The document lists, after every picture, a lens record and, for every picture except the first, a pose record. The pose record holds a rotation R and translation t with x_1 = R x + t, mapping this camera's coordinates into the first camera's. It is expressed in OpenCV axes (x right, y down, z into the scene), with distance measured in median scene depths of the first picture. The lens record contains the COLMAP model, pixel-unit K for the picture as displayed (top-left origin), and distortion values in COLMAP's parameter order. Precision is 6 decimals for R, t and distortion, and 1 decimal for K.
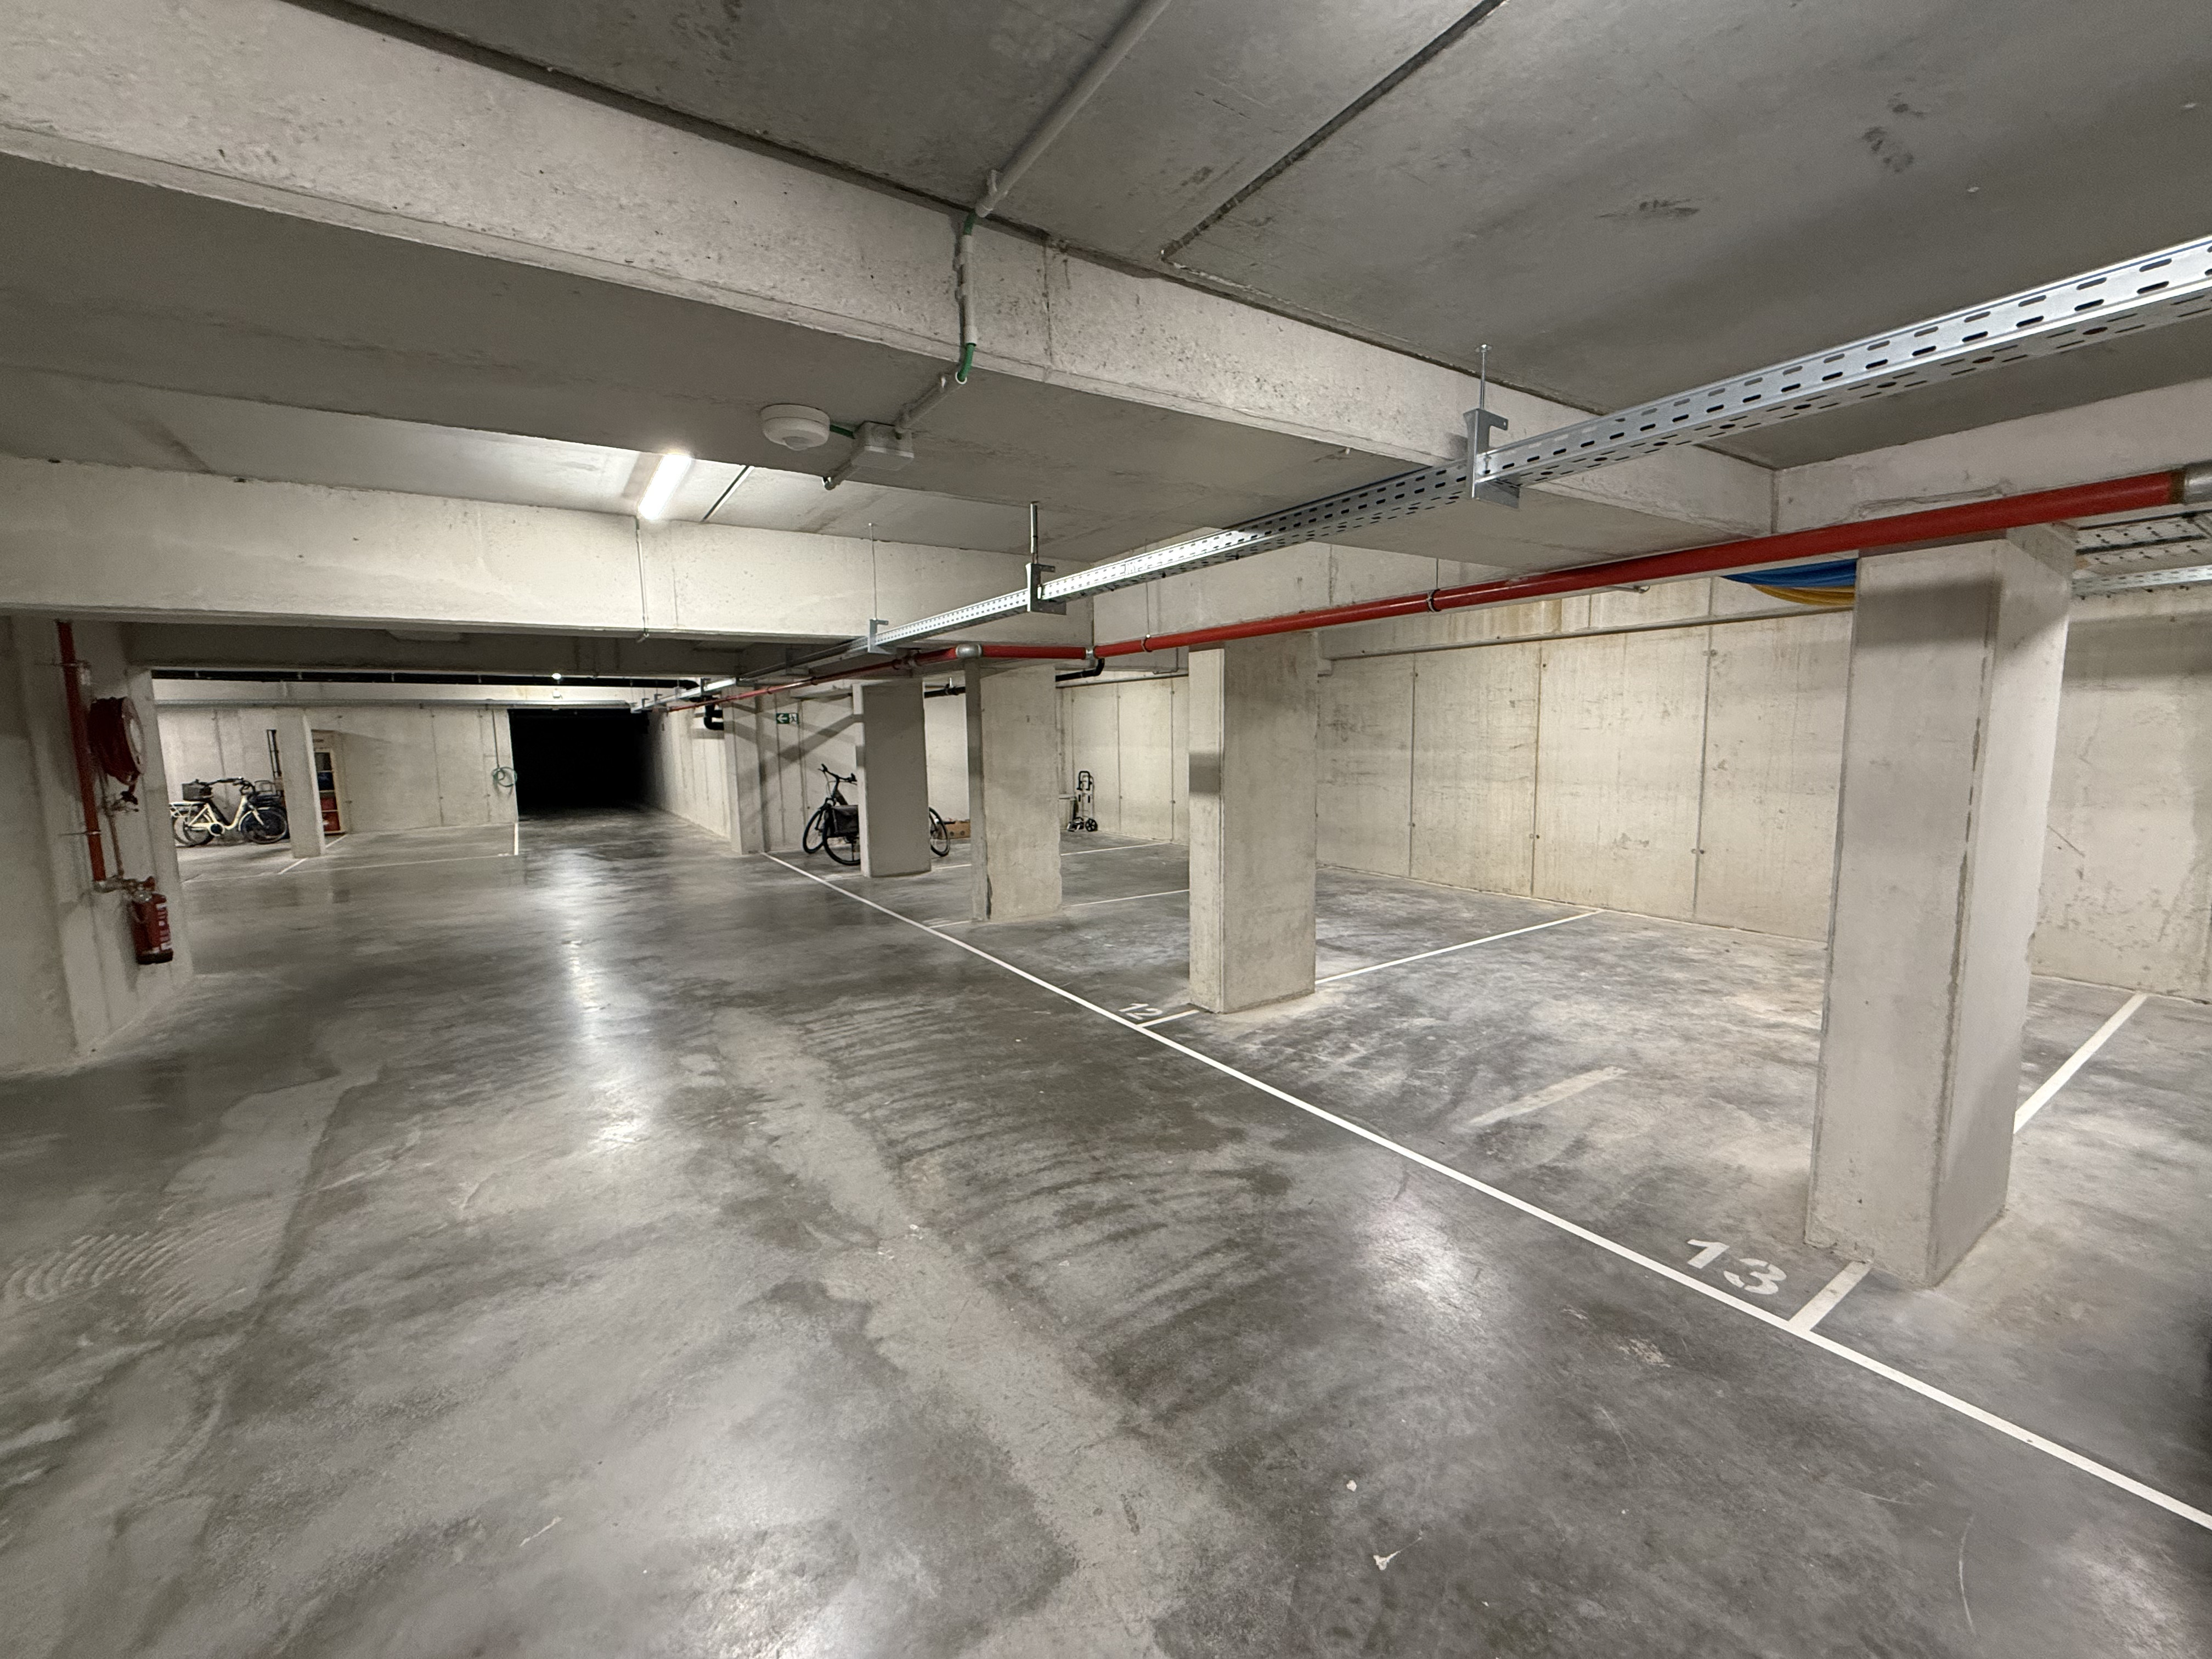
lens RADIAL K [[883.4, 0, 1106.0], [0, 883.4, 829.5], [0, 0, 1]] dist [0.000837, 0.000185]
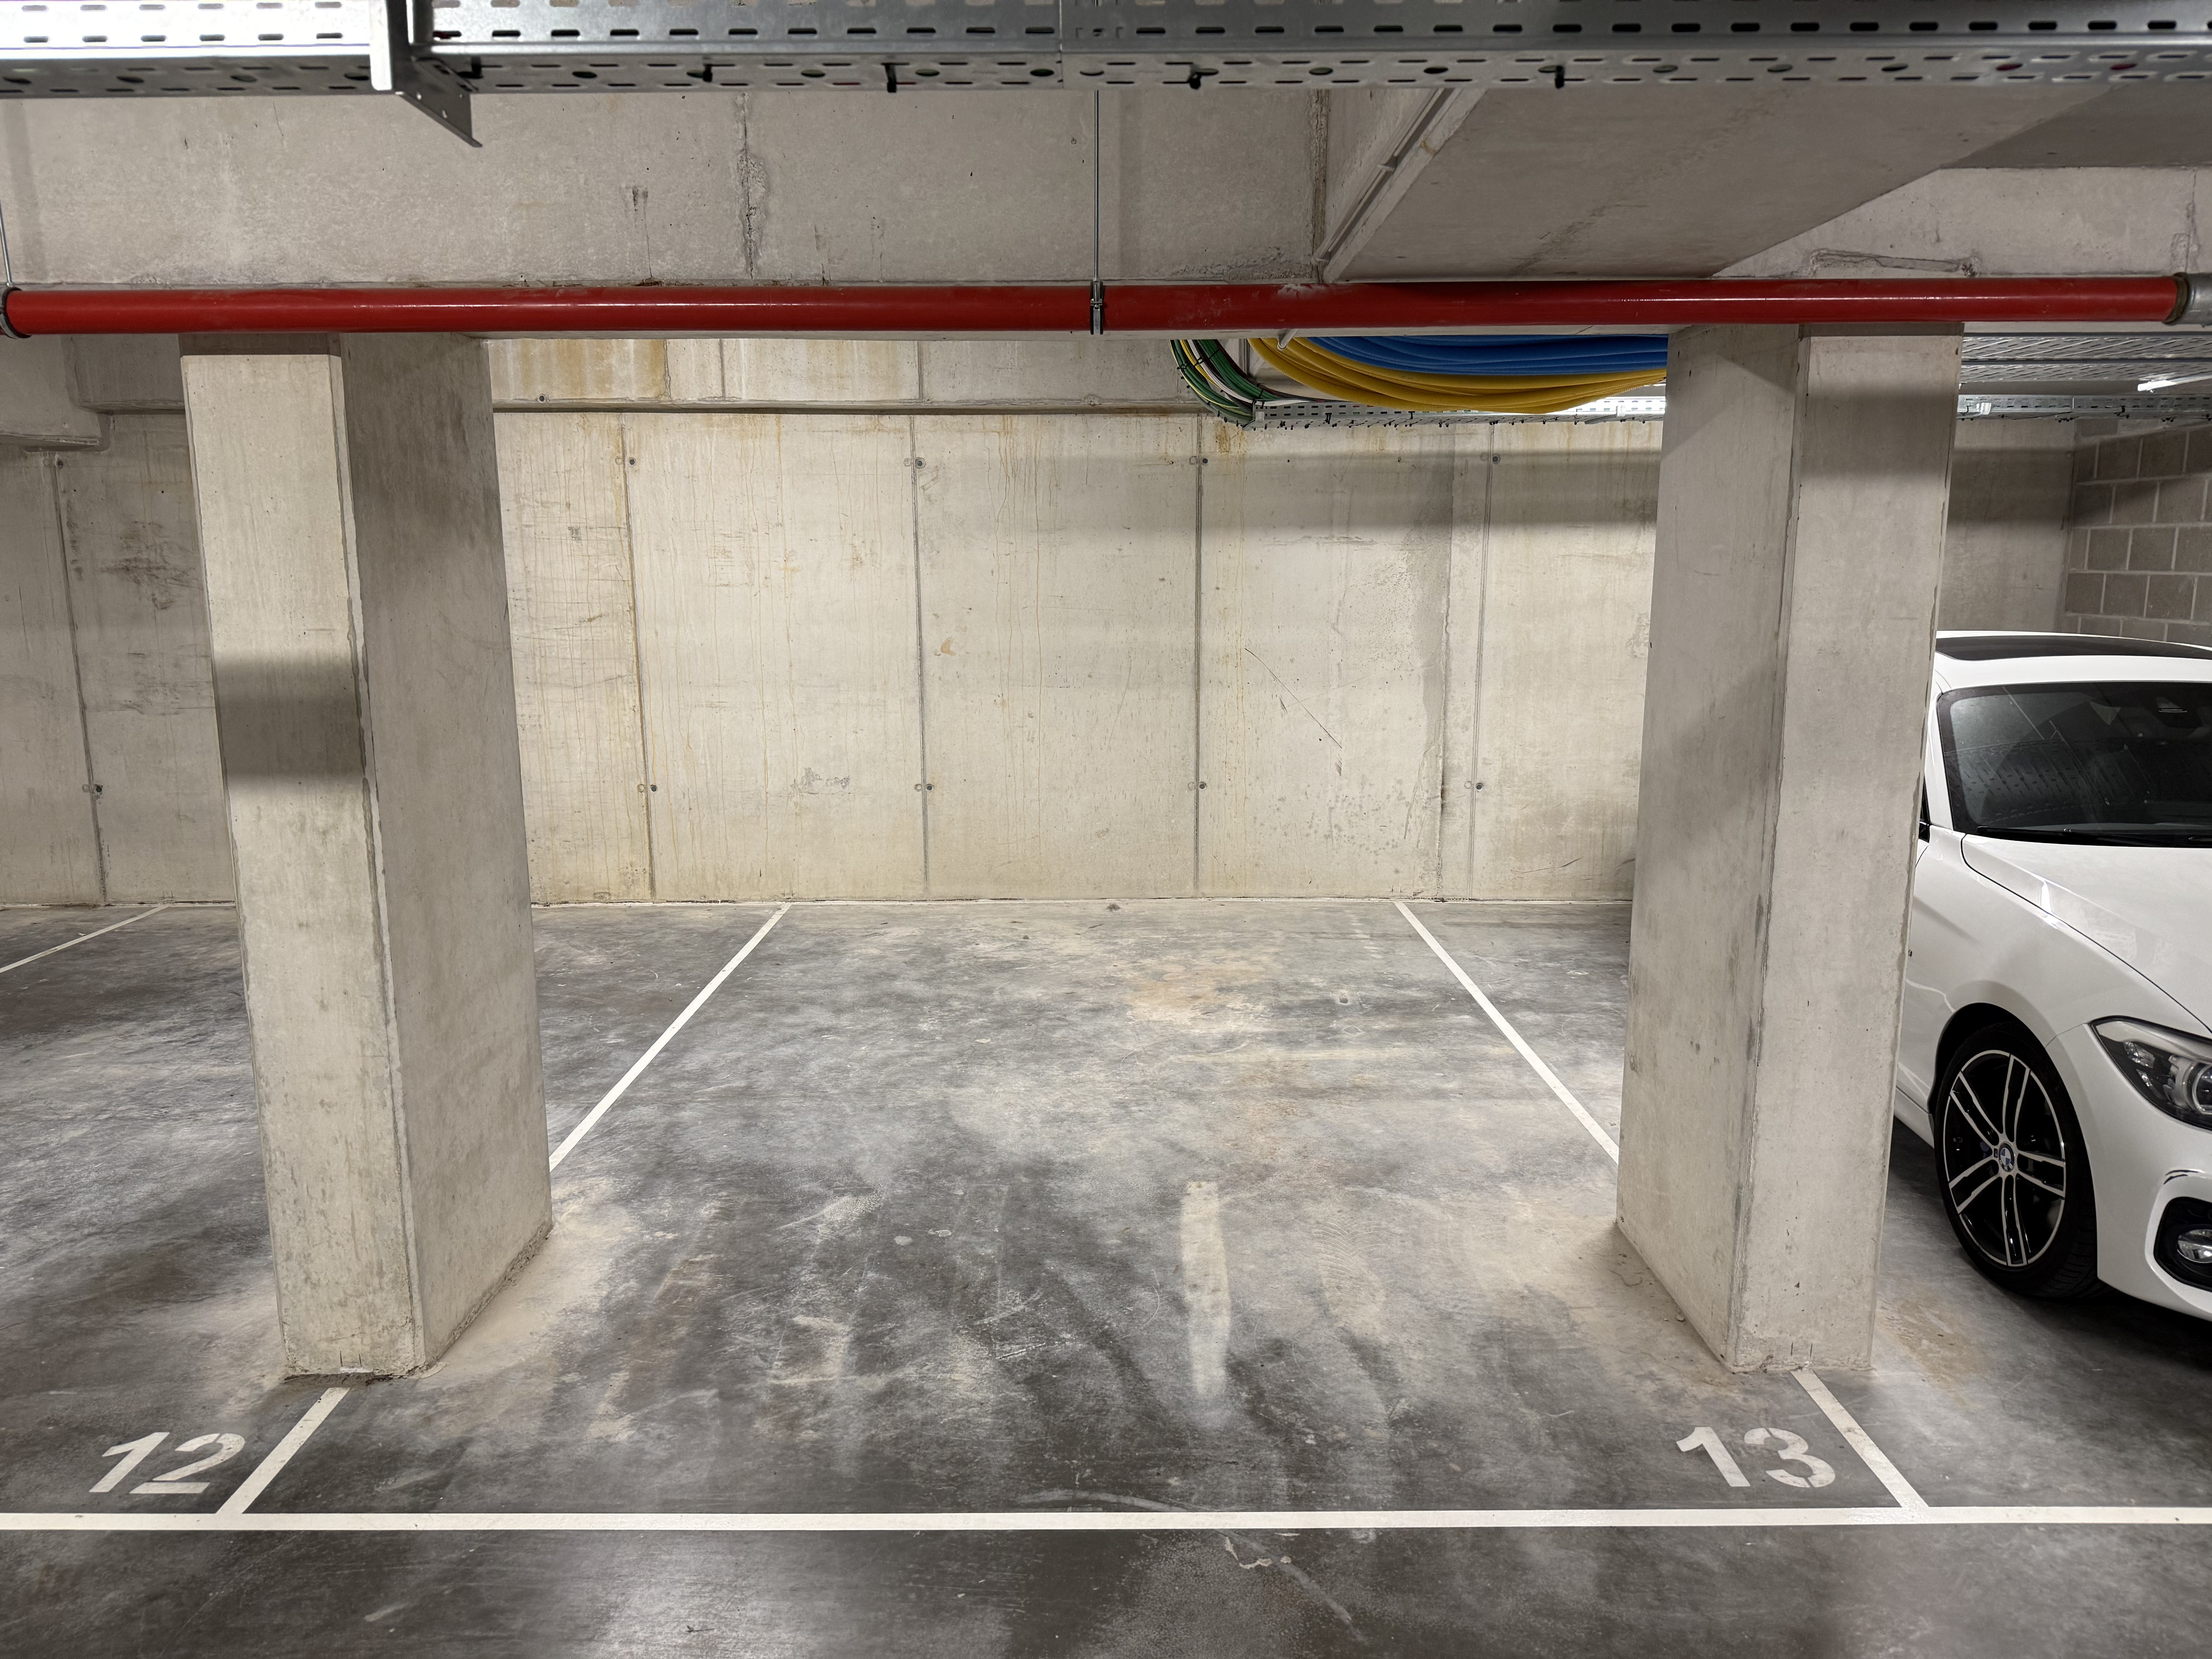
lens RADIAL K [[1533.0, 0, 1105.3], [0, 1533.0, 842.2], [0, 0, 1]] dist [0.107469, -0.166086]
pose [[0.553299, -0.133839, 0.822160, -0.212294], [0.086495, 0.990903, 0.103099, -0.050693], [-0.828480, 0.014068, 0.559842, 0.397022]]
